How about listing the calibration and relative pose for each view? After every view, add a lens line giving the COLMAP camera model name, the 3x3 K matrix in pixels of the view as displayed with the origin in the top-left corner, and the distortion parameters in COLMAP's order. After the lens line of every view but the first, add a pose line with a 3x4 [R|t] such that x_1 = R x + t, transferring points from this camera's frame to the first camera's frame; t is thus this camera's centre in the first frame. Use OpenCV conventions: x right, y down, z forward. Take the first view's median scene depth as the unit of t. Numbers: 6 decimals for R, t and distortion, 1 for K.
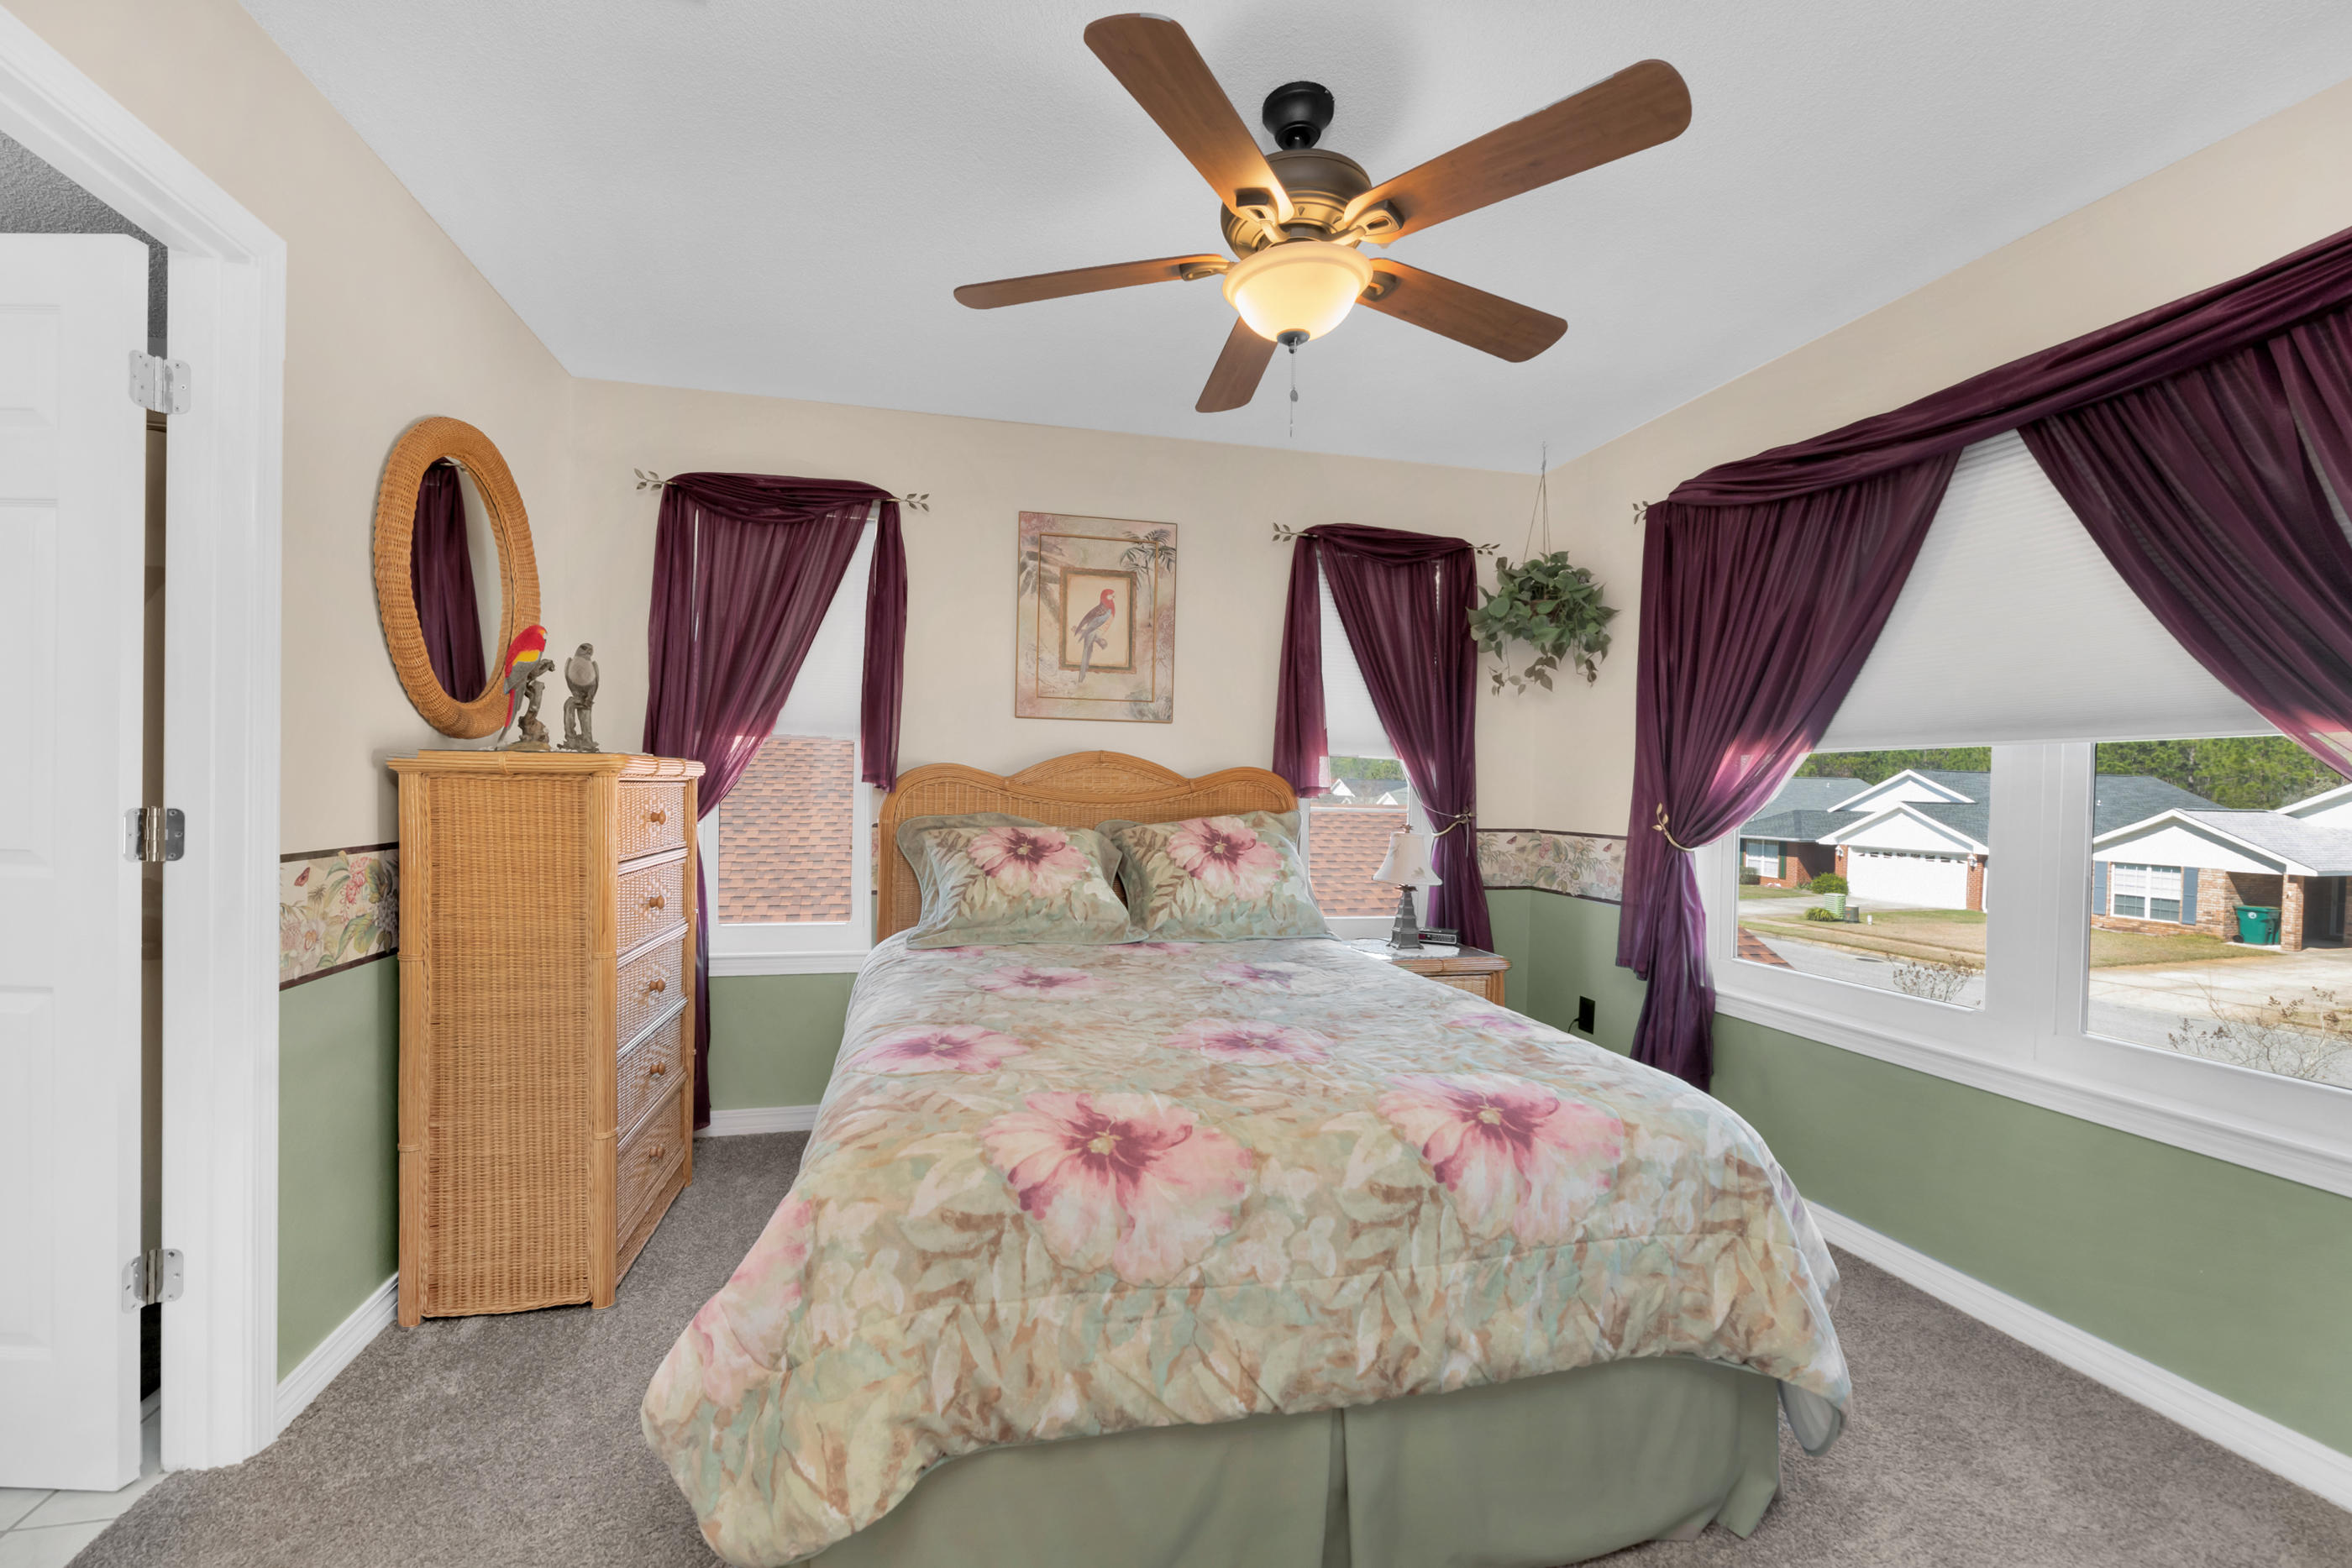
lens RADIAL K [[949.0, 0, 1160.3], [0, 949.0, 792.8], [0, 0, 1]] dist [-0.009758, -0.000992]
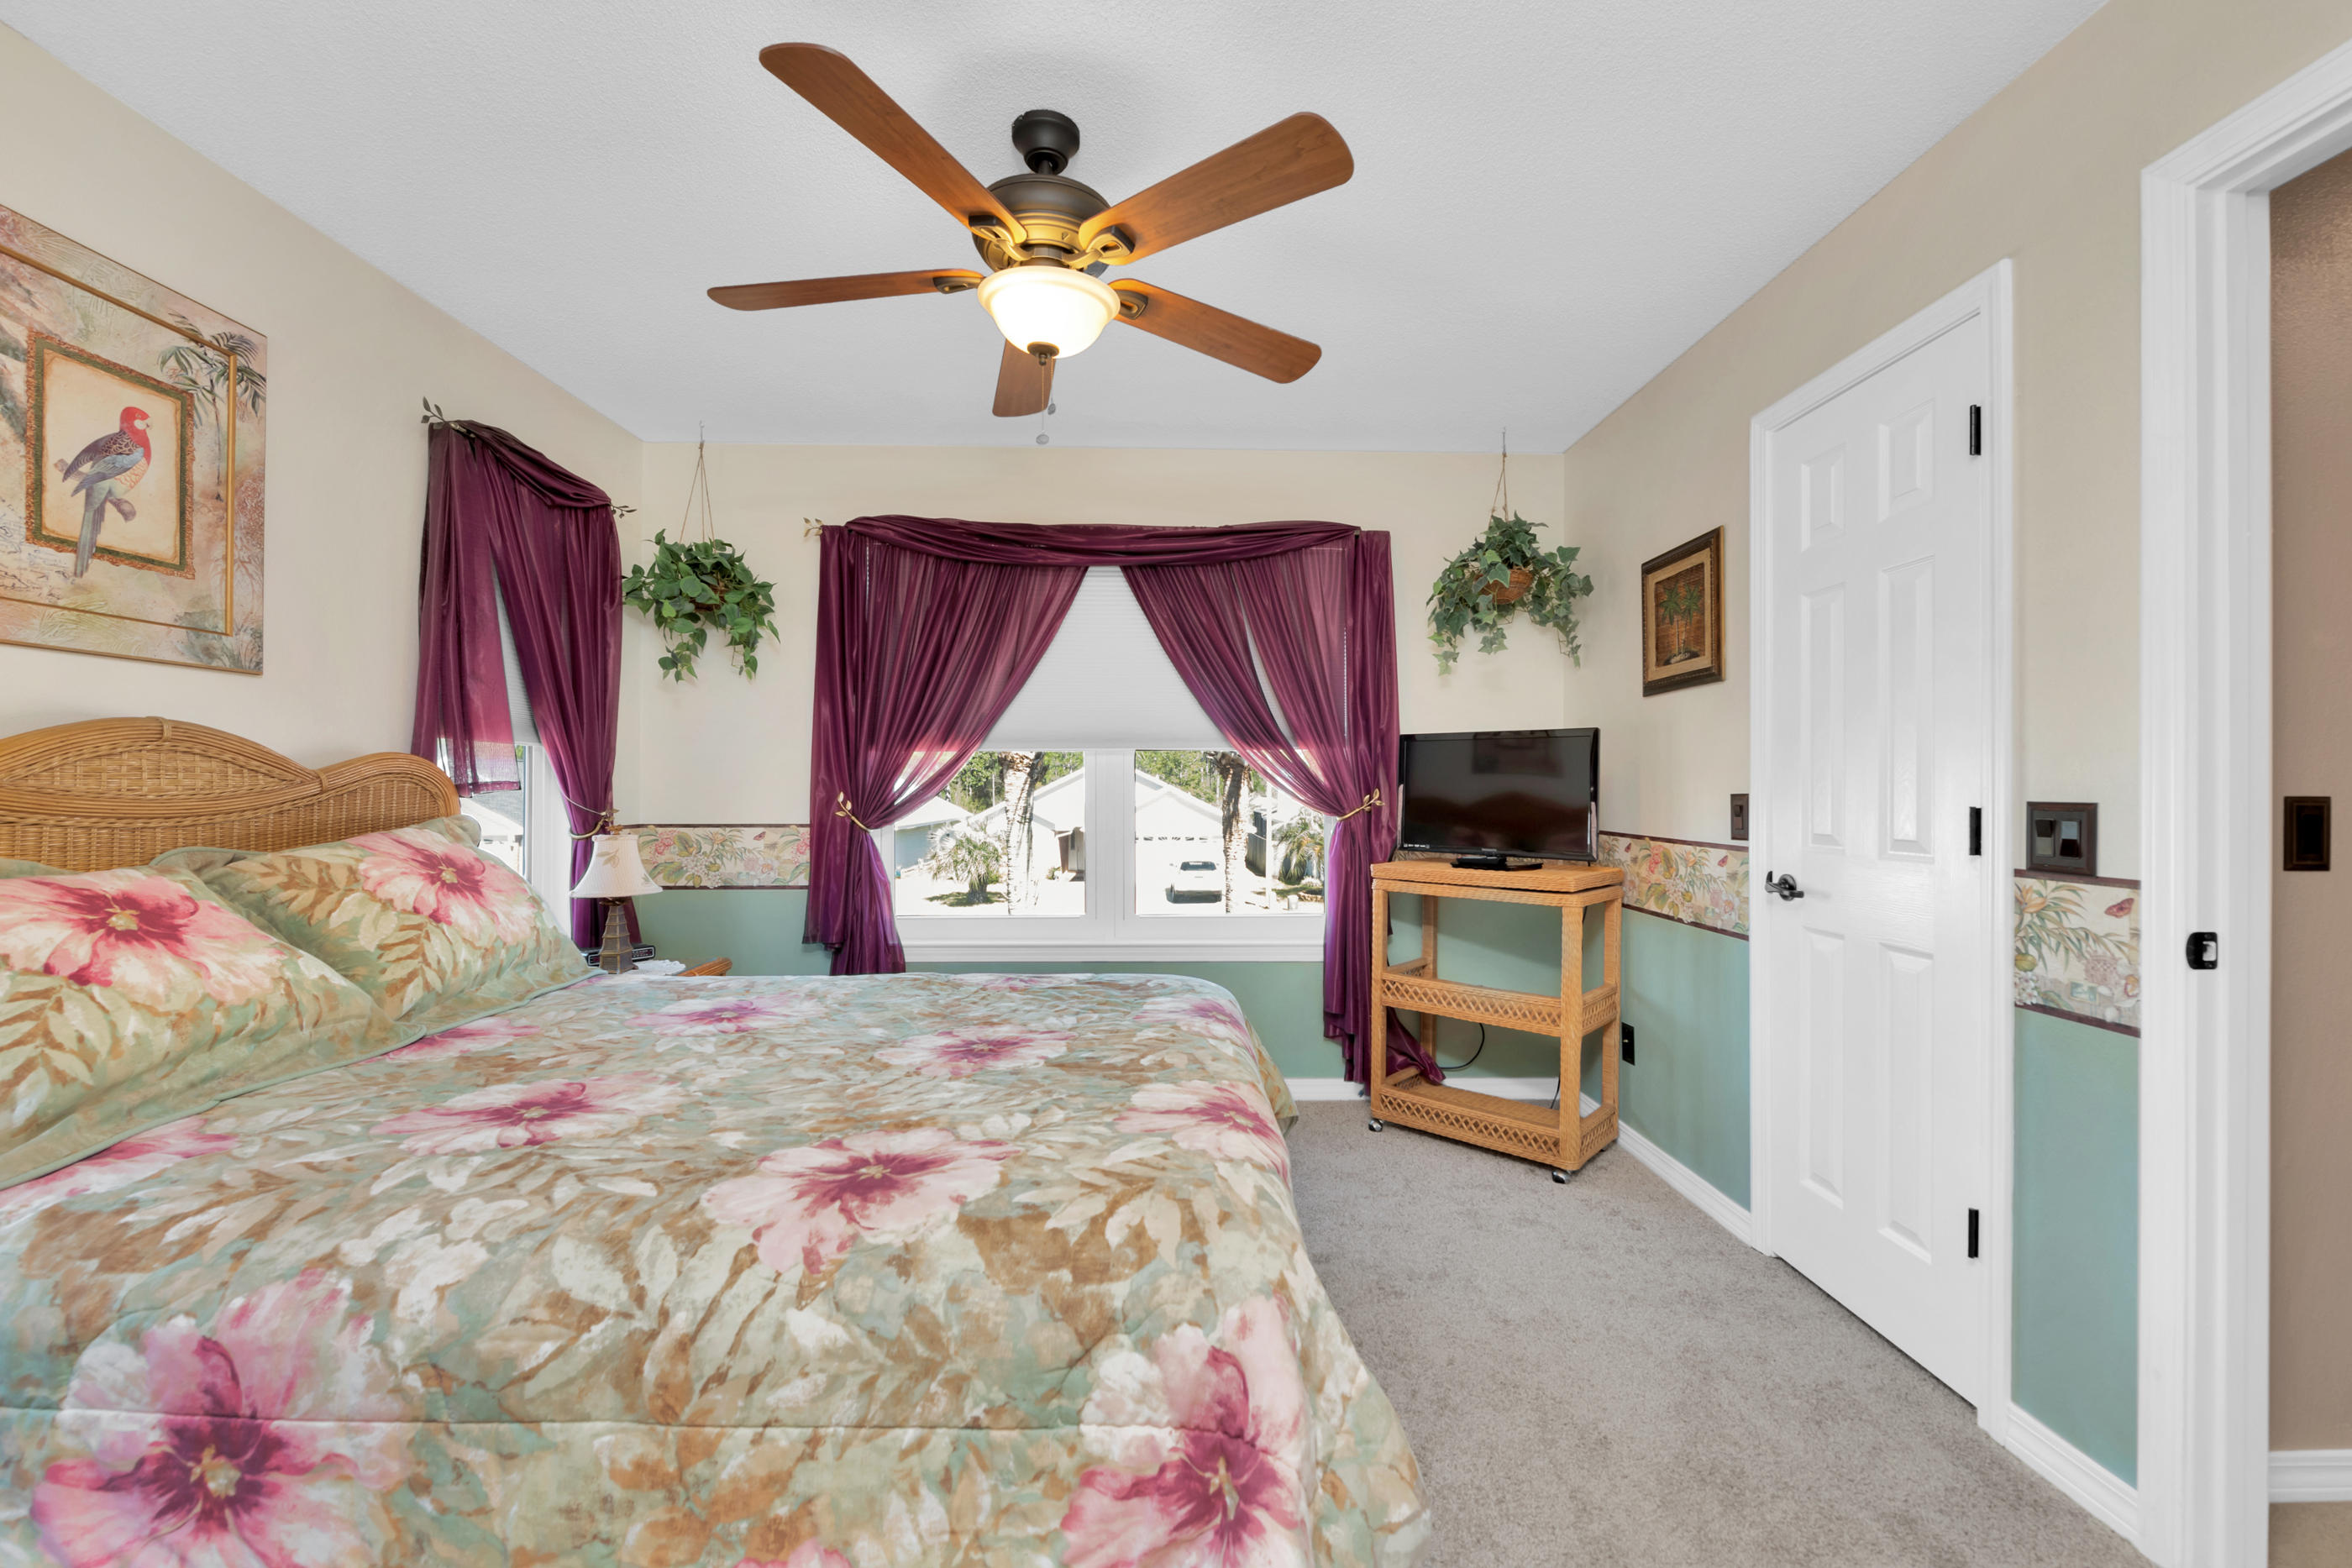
lens RADIAL K [[949.0, 0, 1166.2], [0, 949.0, 780.5], [0, 0, 1]] dist [-0.009758, -0.000992]
pose [[0.204026, -0.011136, 0.978902, -0.469789], [0.008797, 0.999916, 0.009542, -0.010033], [-0.978926, 0.006664, 0.204107, 0.360038]]
